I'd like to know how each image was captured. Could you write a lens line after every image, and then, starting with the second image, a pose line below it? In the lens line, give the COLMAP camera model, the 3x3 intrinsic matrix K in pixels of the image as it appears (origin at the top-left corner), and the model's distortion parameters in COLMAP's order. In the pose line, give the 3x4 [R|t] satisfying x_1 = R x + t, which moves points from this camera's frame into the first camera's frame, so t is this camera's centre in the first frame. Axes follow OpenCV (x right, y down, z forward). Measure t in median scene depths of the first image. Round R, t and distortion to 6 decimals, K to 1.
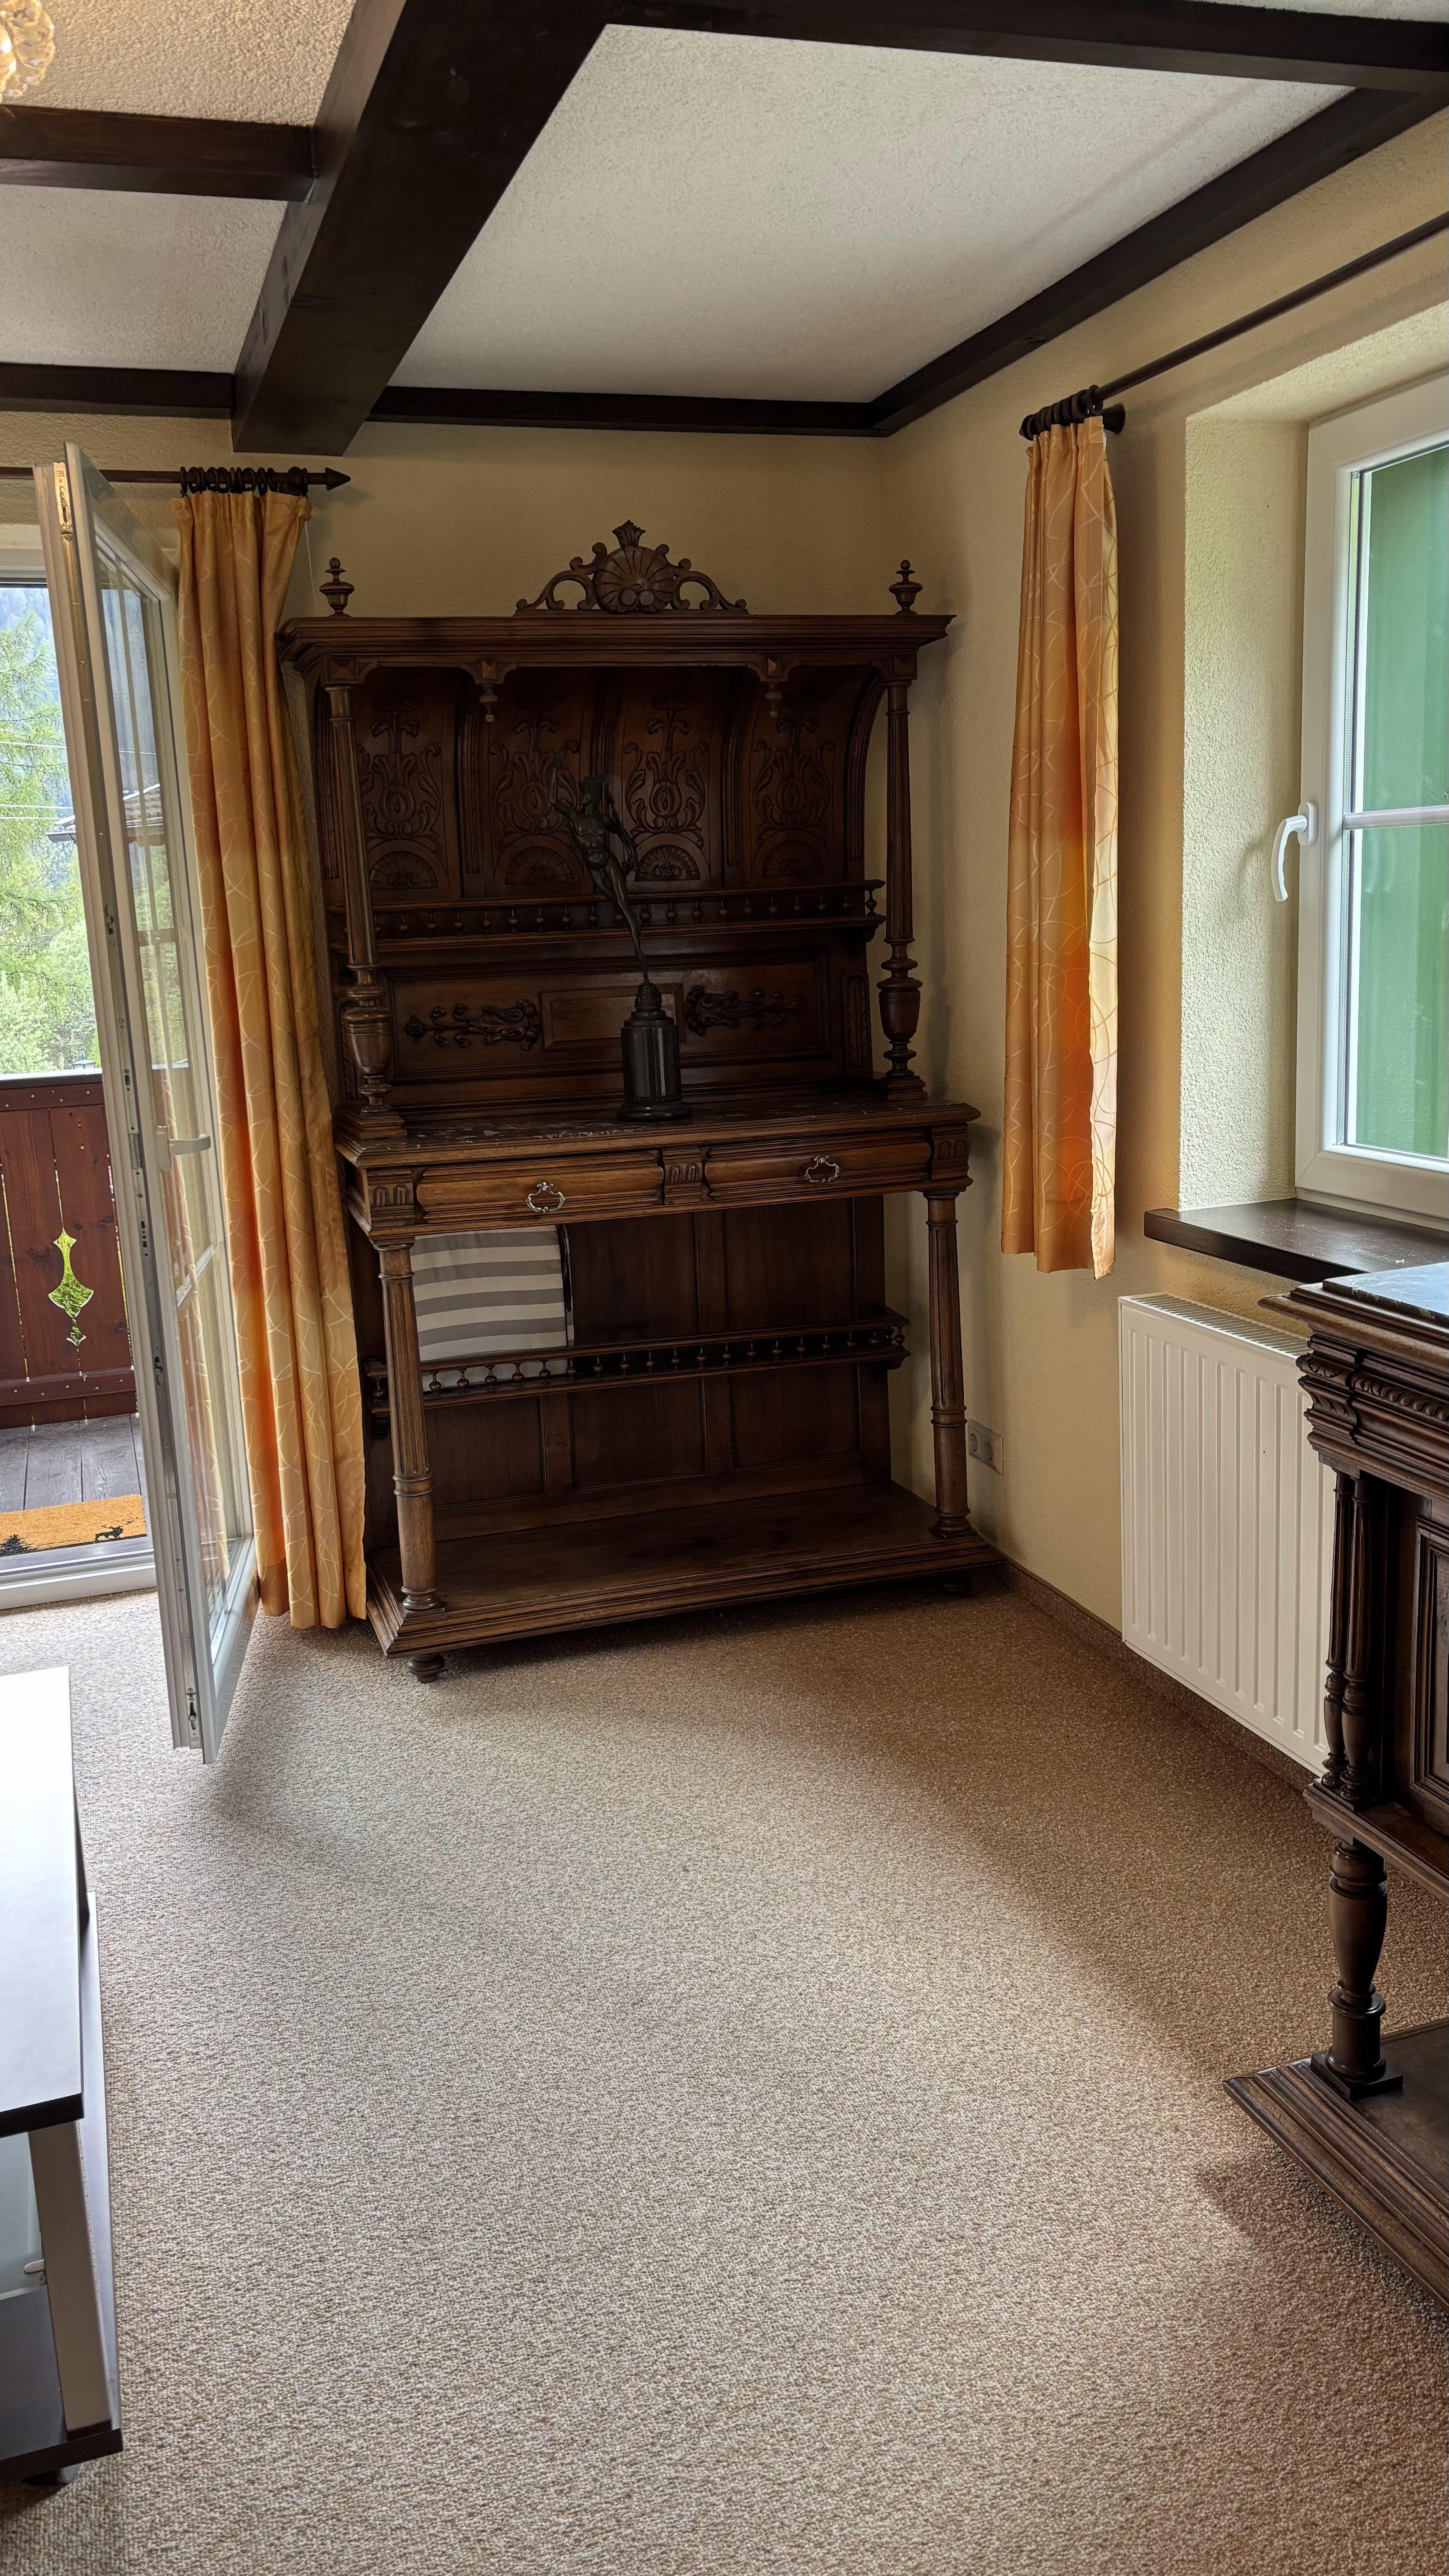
lens RADIAL K [[1966.4, 0, 724.5], [0, 1966.4, 1288.0], [0, 0, 1]] dist [0.123268, -0.120433]
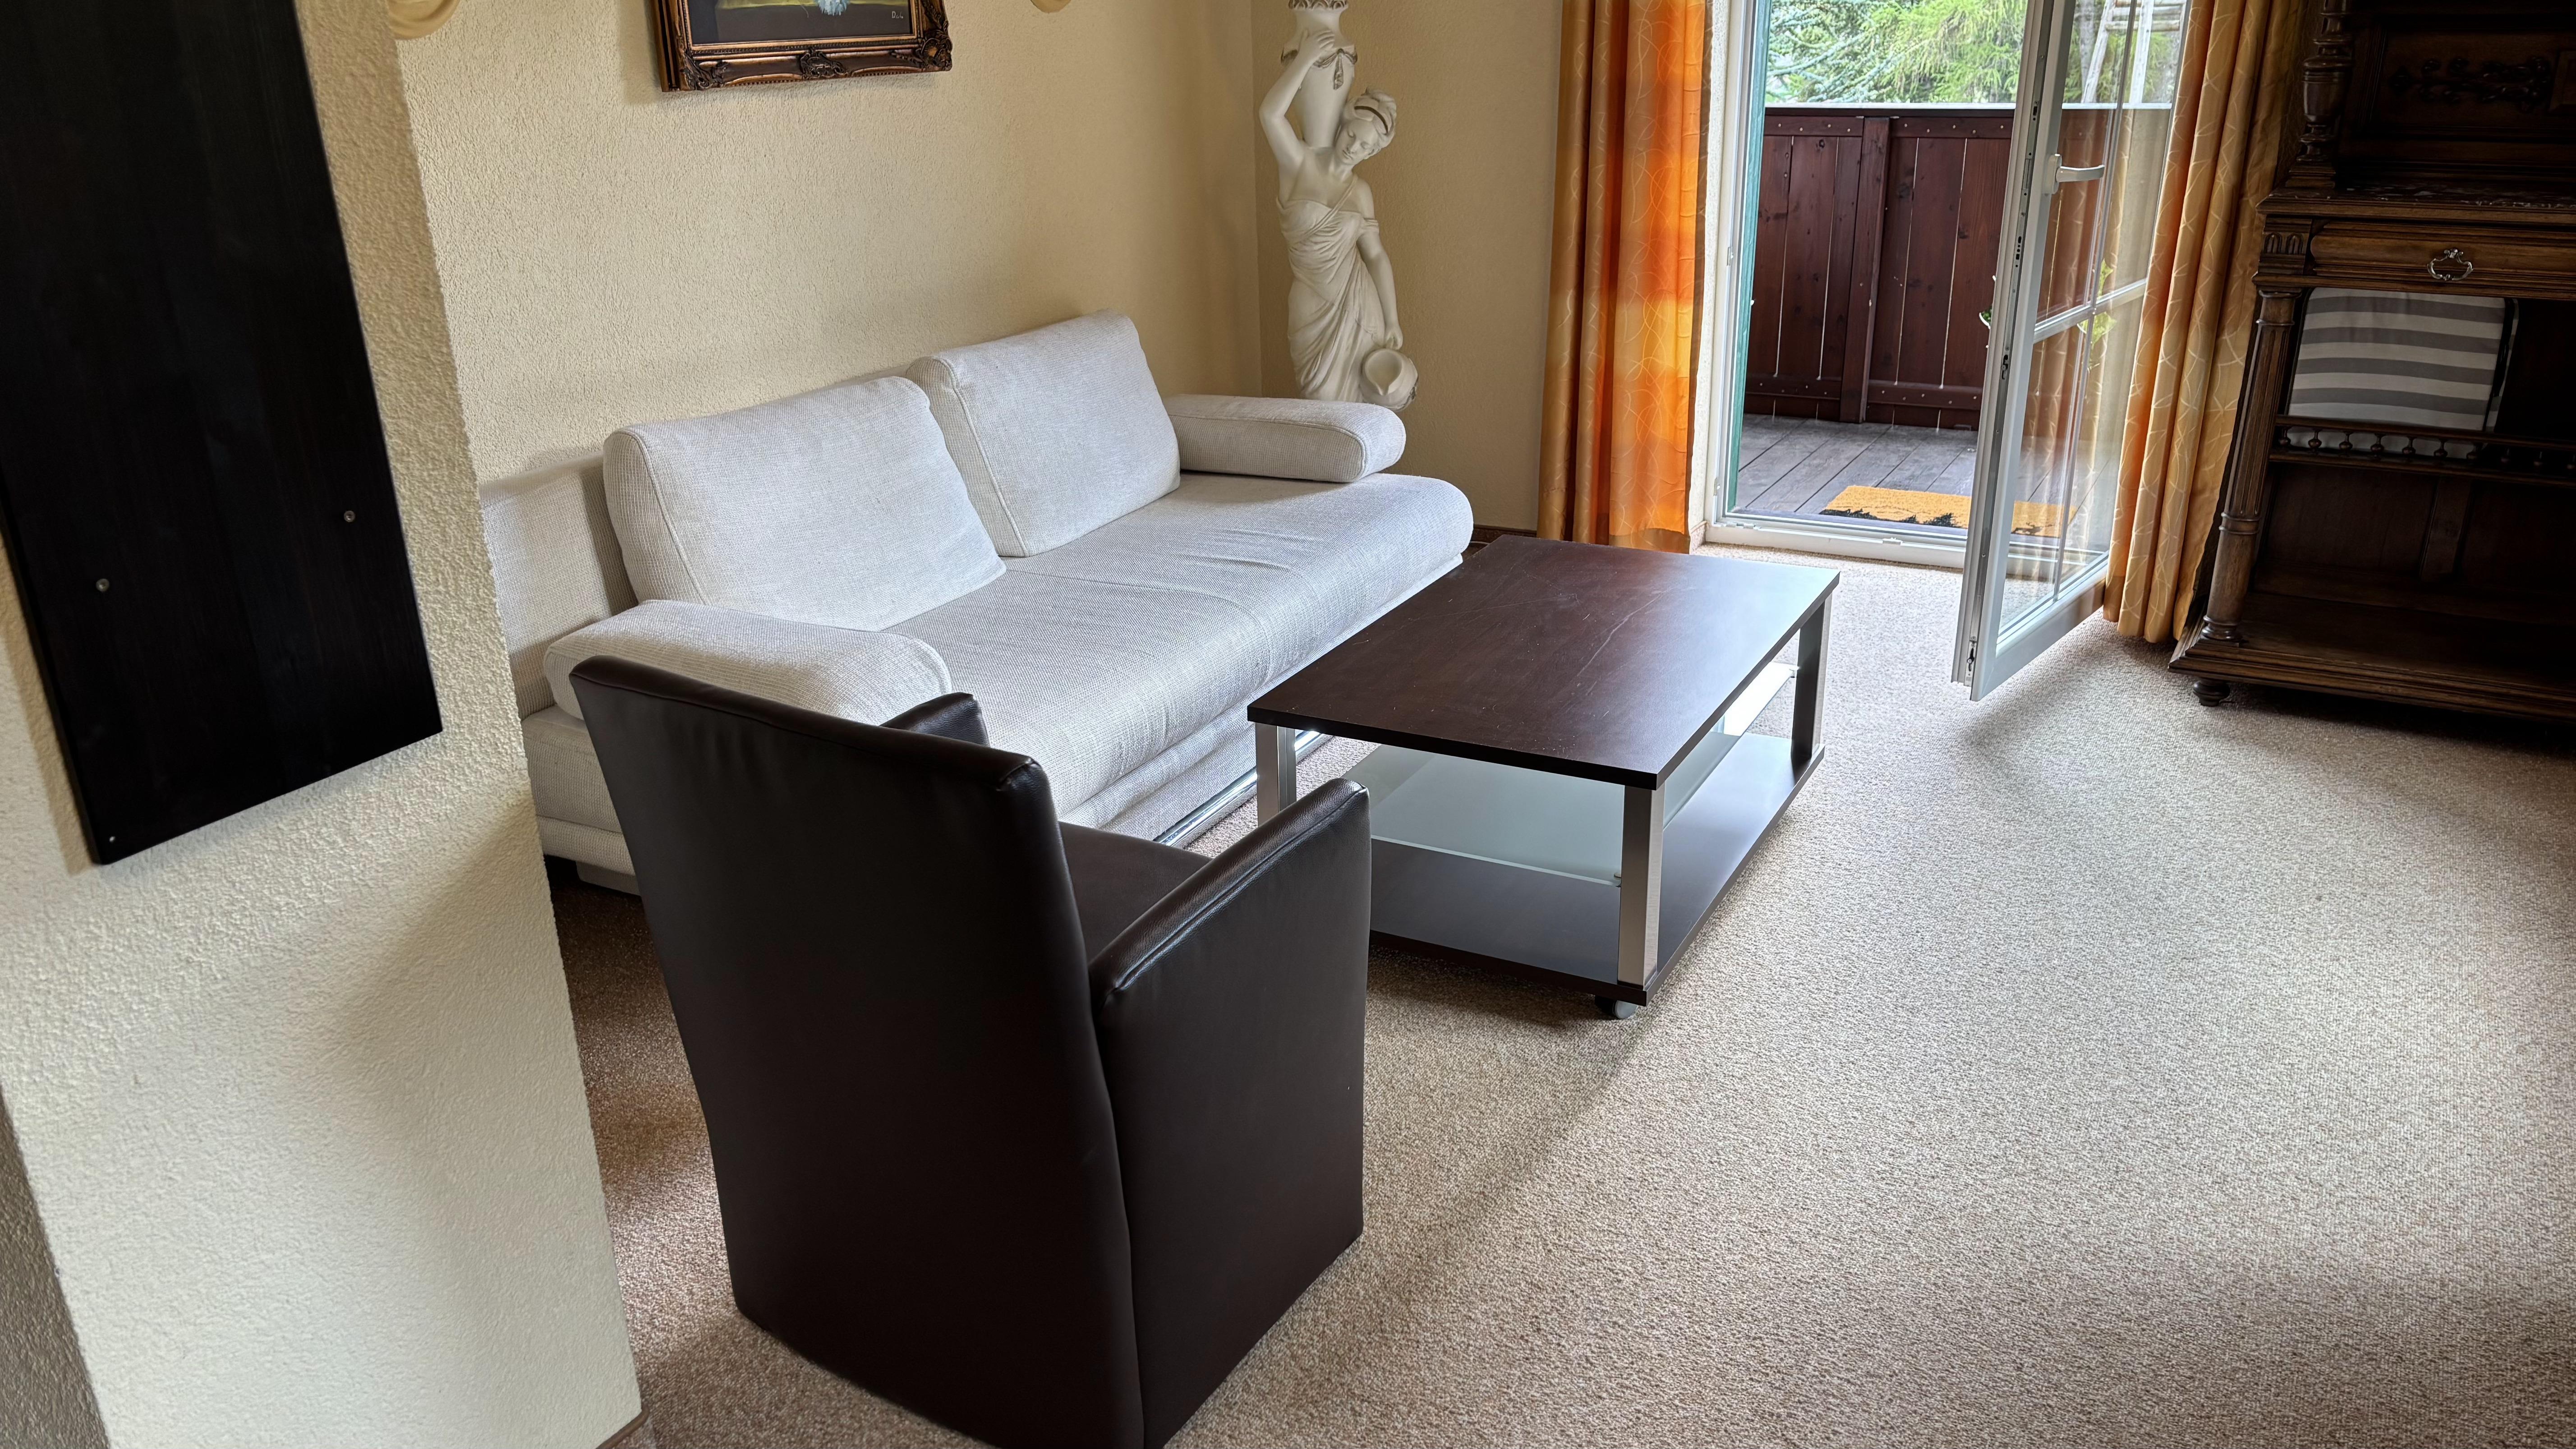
lens RADIAL K [[1935.6, 0, 1288.0], [0, 1935.6, 724.5], [0, 0, 1]] dist [0.050559, -0.040296]
pose [[0.686713, 0.291057, -0.666116, 0.218150], [-0.155158, 0.953914, 0.256854, 0.010826], [0.710177, -0.073032, 0.700225, -0.112811]]
